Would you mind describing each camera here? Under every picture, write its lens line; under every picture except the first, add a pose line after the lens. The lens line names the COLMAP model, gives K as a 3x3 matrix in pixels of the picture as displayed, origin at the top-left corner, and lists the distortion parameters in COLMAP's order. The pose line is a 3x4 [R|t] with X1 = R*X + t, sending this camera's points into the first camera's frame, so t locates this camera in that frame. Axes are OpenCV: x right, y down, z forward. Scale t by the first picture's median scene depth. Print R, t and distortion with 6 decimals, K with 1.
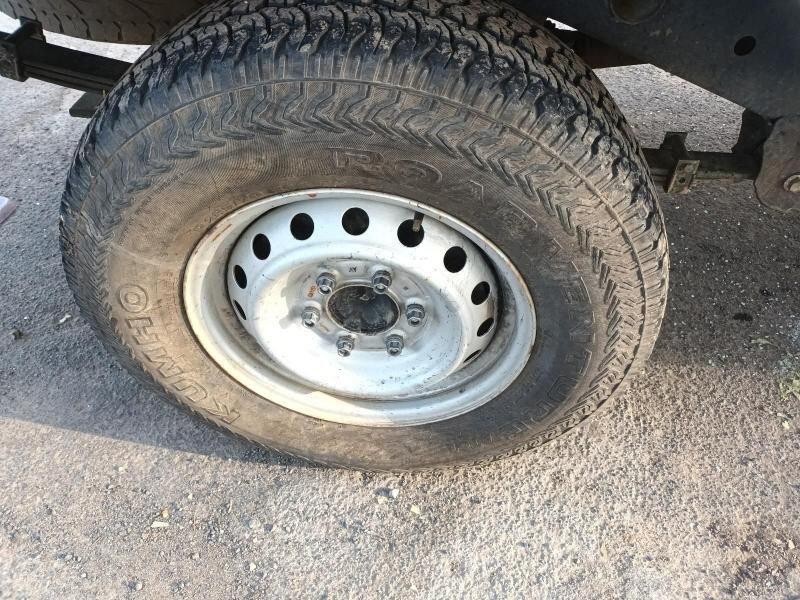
lens RADIAL K [[592.4, 0, 400.0], [0, 592.4, 300.0], [0, 0, 1]] dist [0.049268, -0.088418]
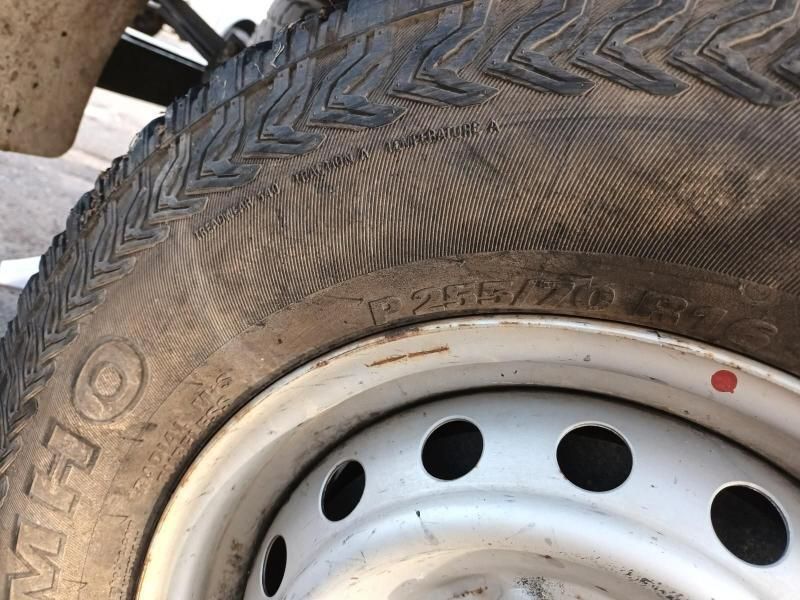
lens RADIAL K [[592.4, 0, 400.0], [0, 592.4, 300.0], [0, 0, 1]] dist [0.049268, -0.088418]
pose [[0.841115, 0.505690, -0.191841, -0.245709], [-0.526376, 0.683848, -0.505252, 0.063039], [-0.124311, 0.525955, 0.841379, 0.642936]]
